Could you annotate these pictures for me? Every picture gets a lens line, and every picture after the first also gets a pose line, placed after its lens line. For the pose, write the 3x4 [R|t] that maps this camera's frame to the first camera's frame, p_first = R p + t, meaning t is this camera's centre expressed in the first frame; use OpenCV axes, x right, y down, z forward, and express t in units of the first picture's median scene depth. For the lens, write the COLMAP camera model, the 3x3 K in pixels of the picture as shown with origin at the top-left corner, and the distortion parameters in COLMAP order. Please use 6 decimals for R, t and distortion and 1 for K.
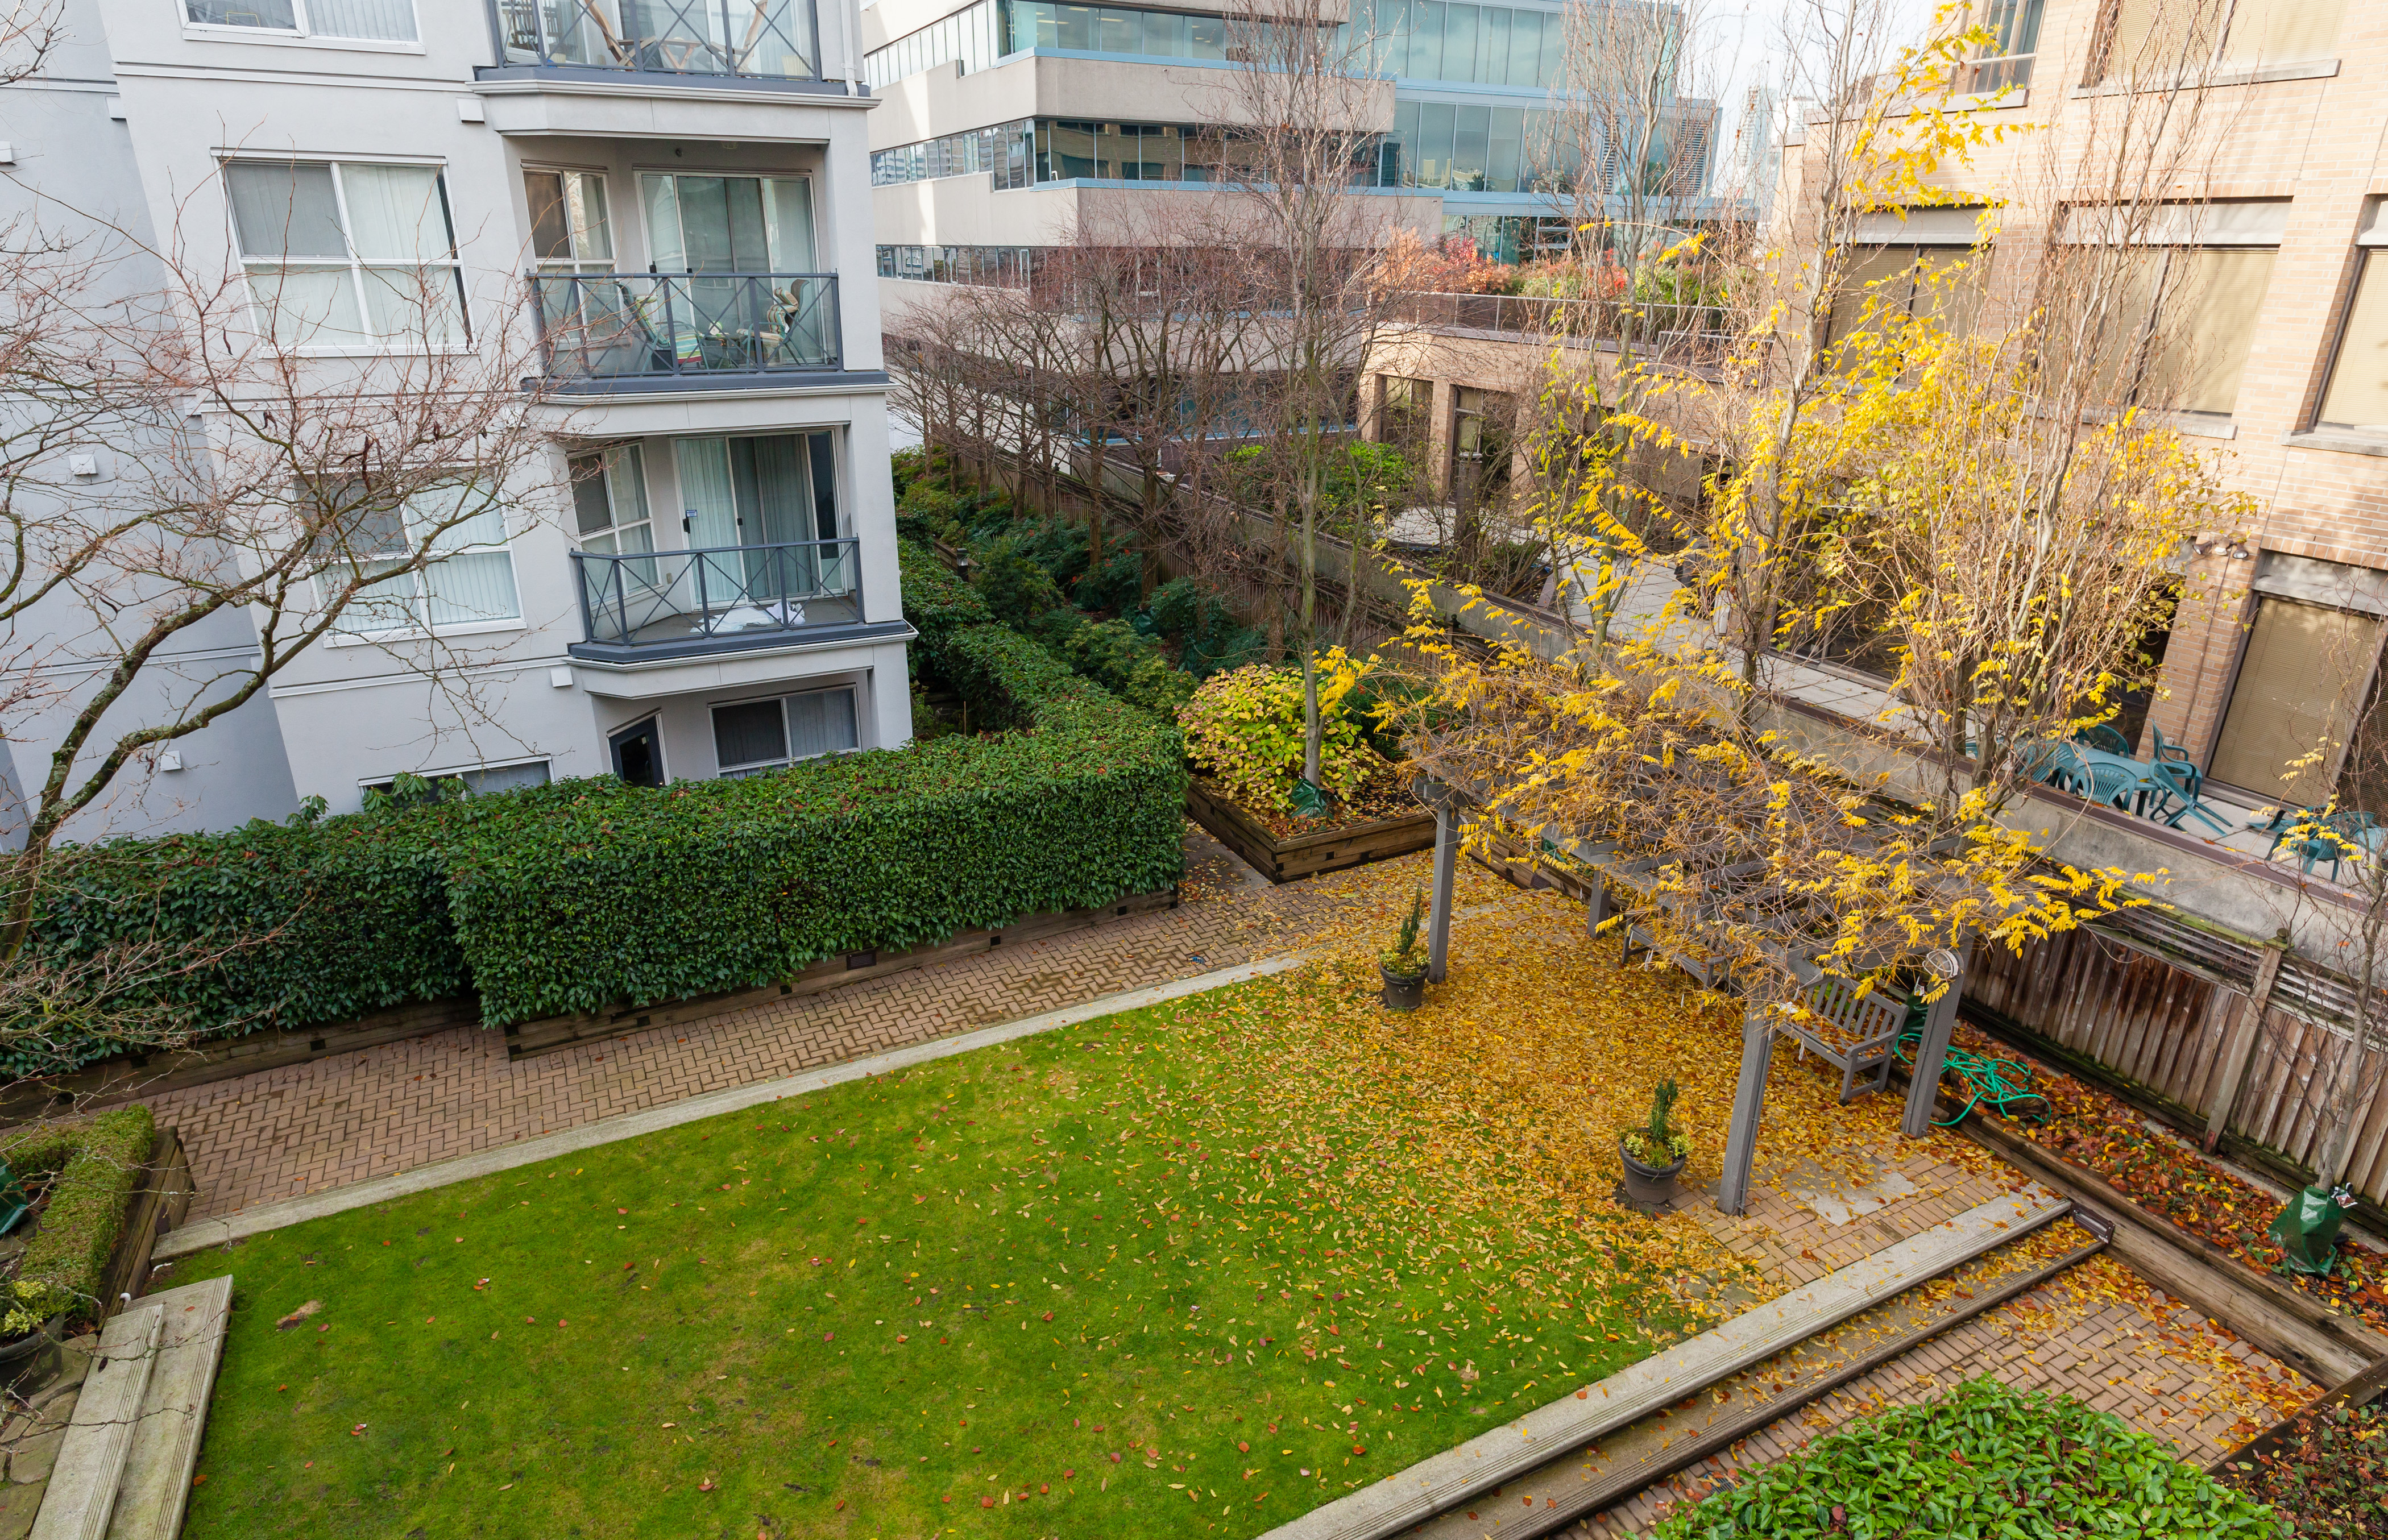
lens RADIAL K [[1314.1, 0, 1183.6], [0, 1314.1, 748.1], [0, 0, 1]] dist [0.003997, -0.003036]
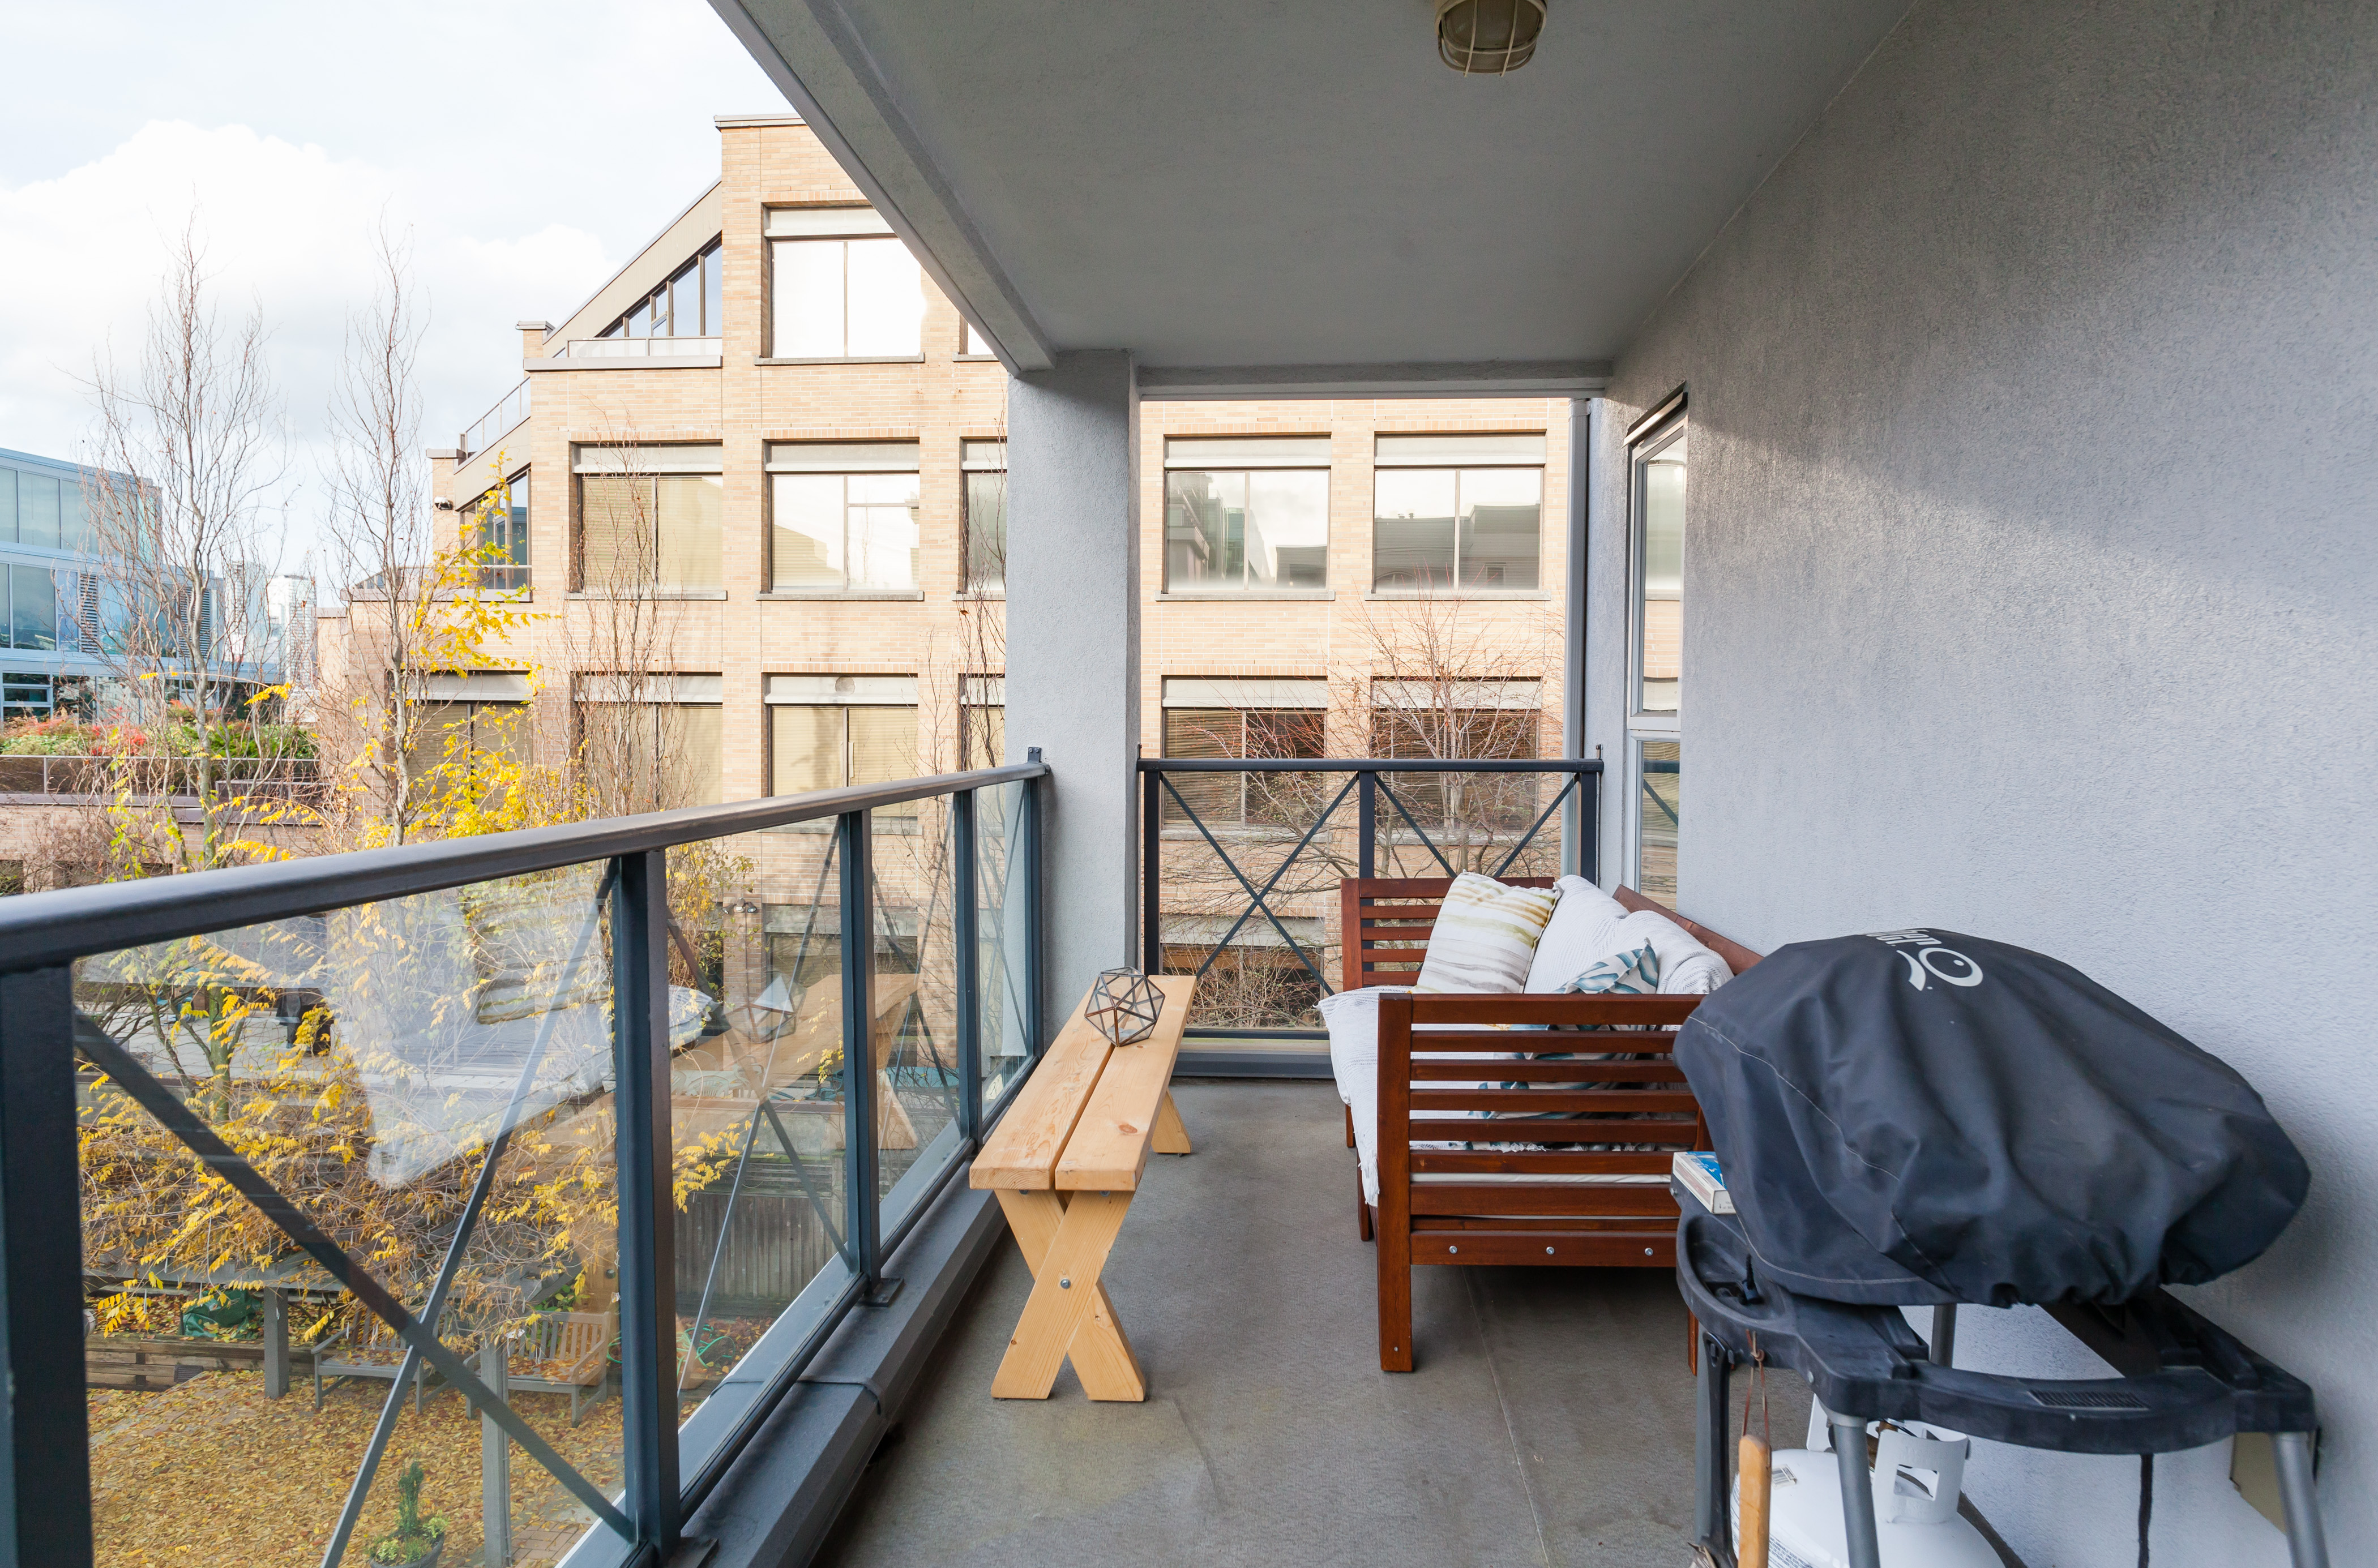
lens RADIAL K [[1281.5, 0, 1186.1], [0, 1281.5, 763.8], [0, 0, 1]] dist [0.006207, 0.000257]
pose [[0.531889, -0.025497, 0.846430, -0.108583], [0.296492, 0.941885, -0.157940, 0.062557], [-0.793213, 0.334966, 0.508538, -0.120273]]
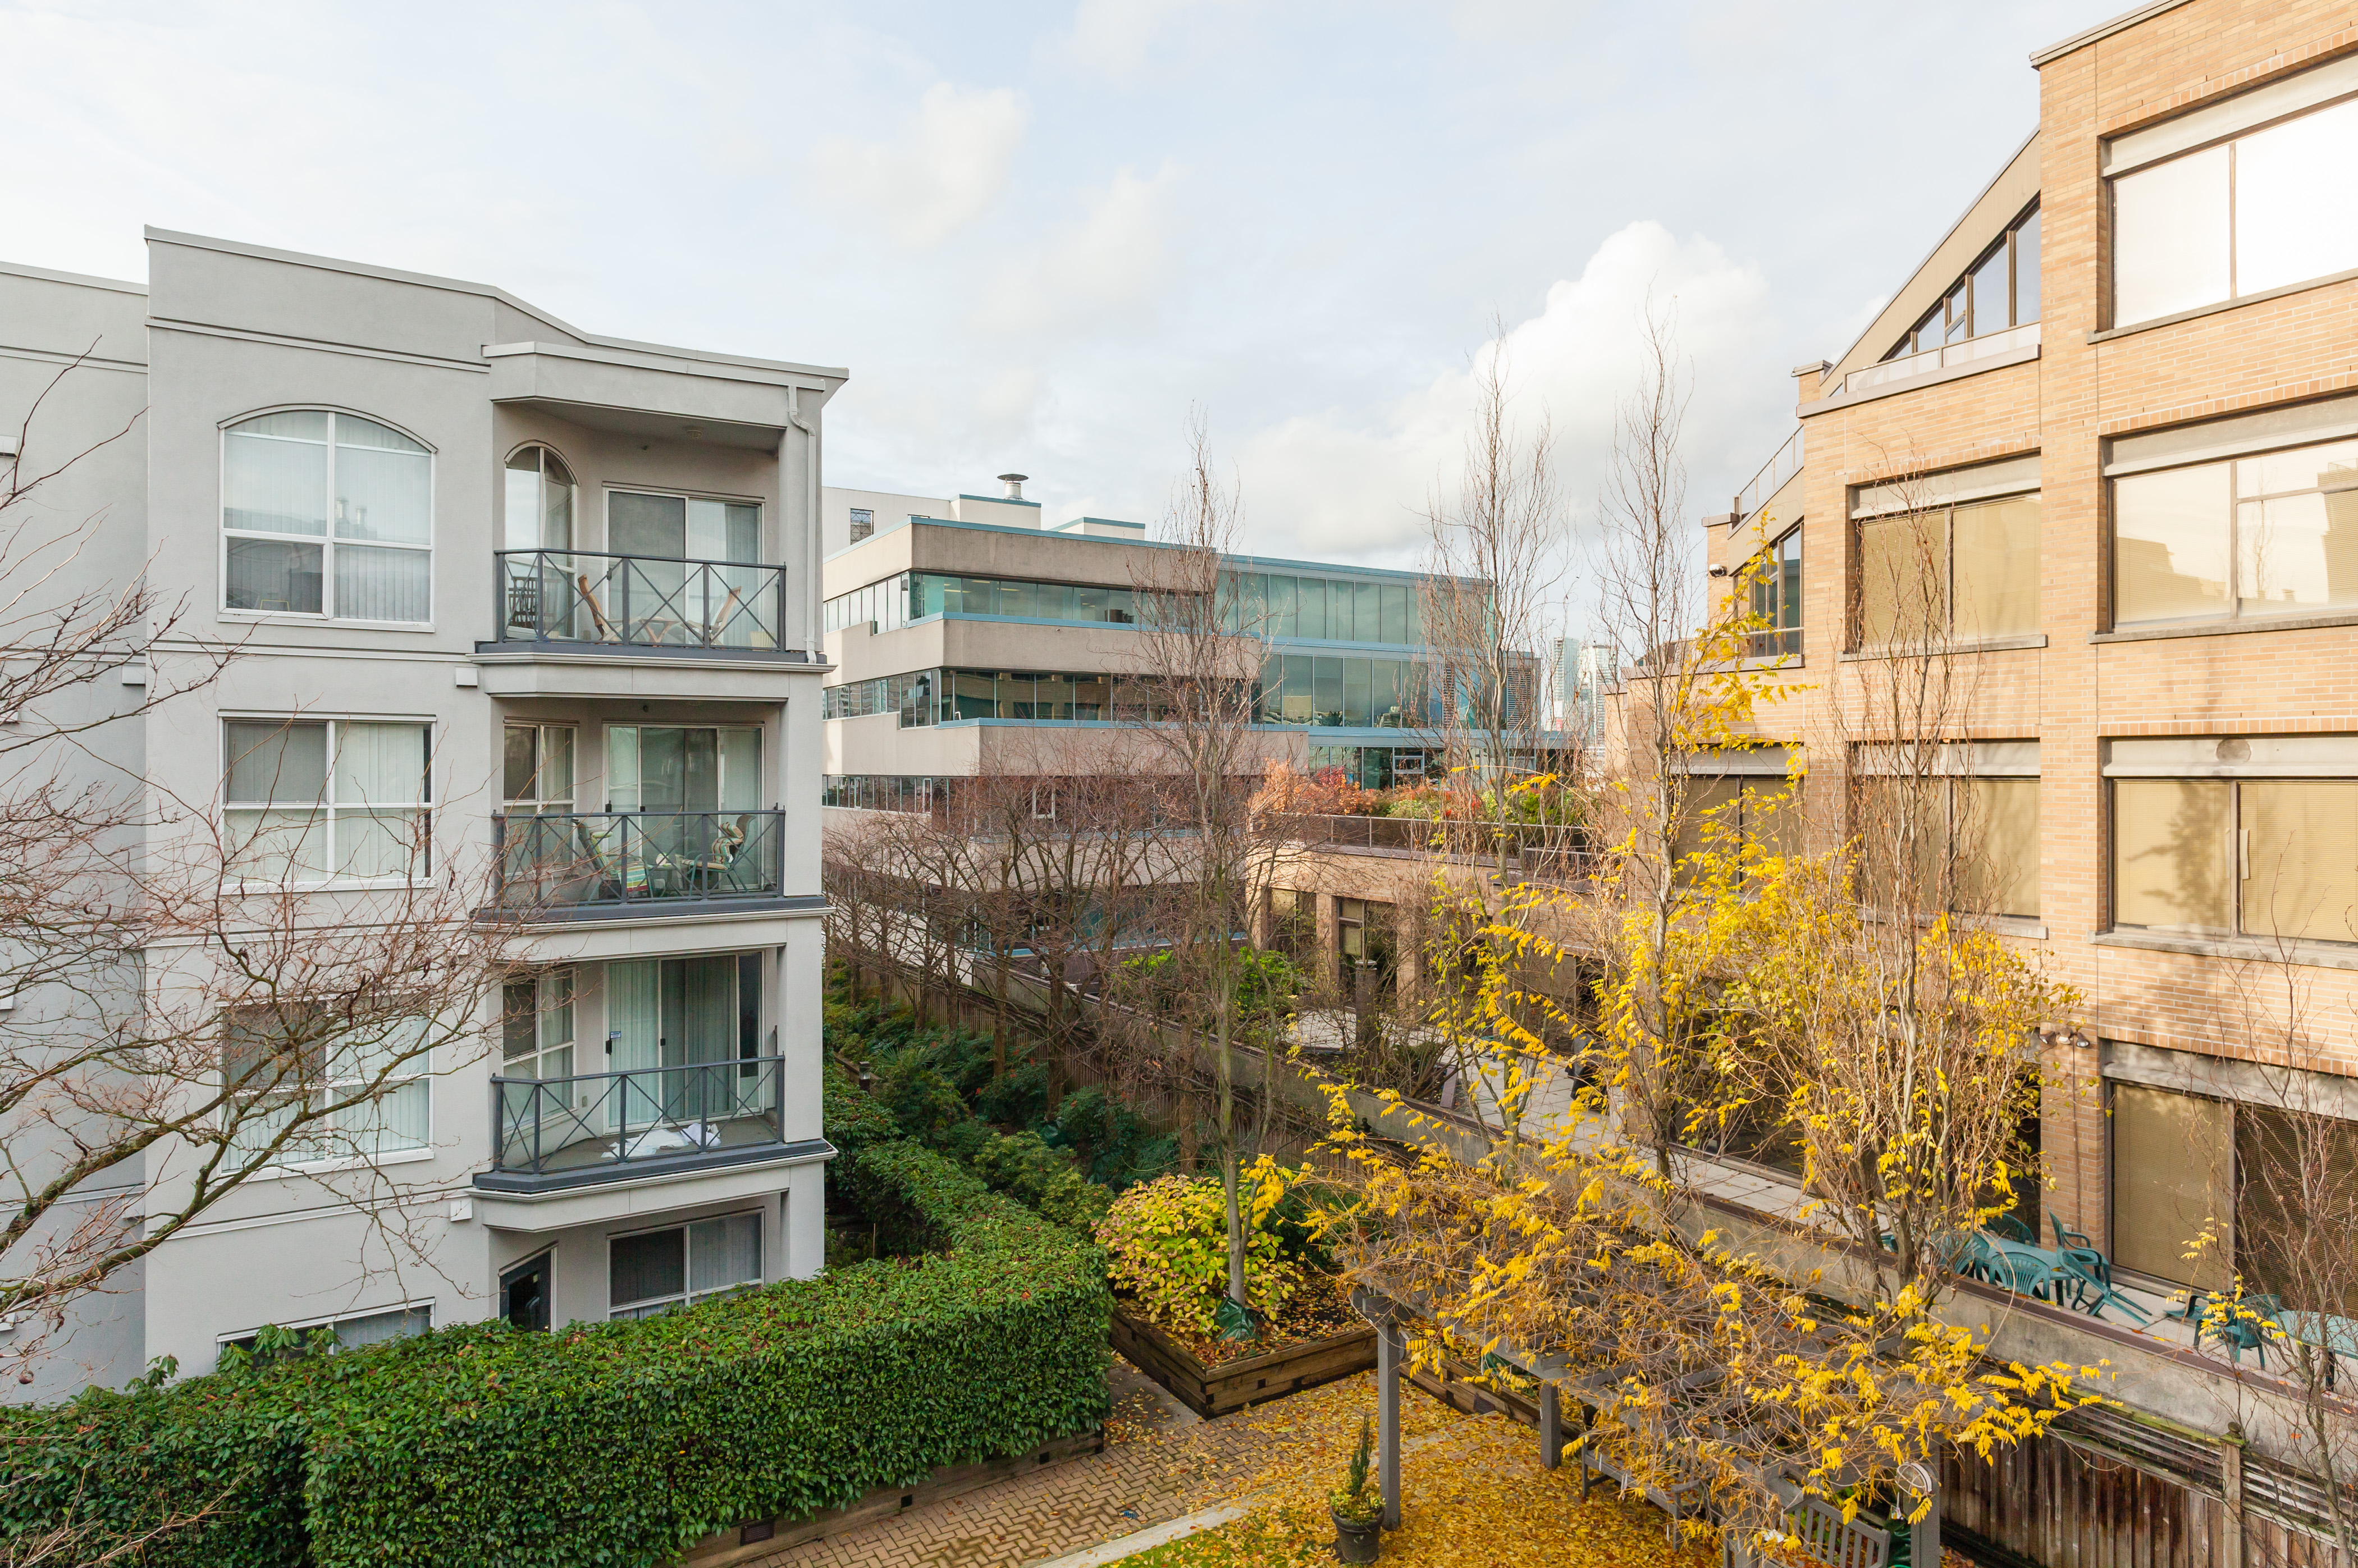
lens RADIAL K [[1305.0, 0, 1153.0], [0, 1305.0, 769.8], [0, 0, 1]] dist [0.004471, -0.002654]
pose [[0.997456, -0.006982, 0.070938, -0.037637], [0.031782, 0.934356, -0.354922, 0.000113], [-0.063803, 0.356273, 0.932201, -0.037902]]
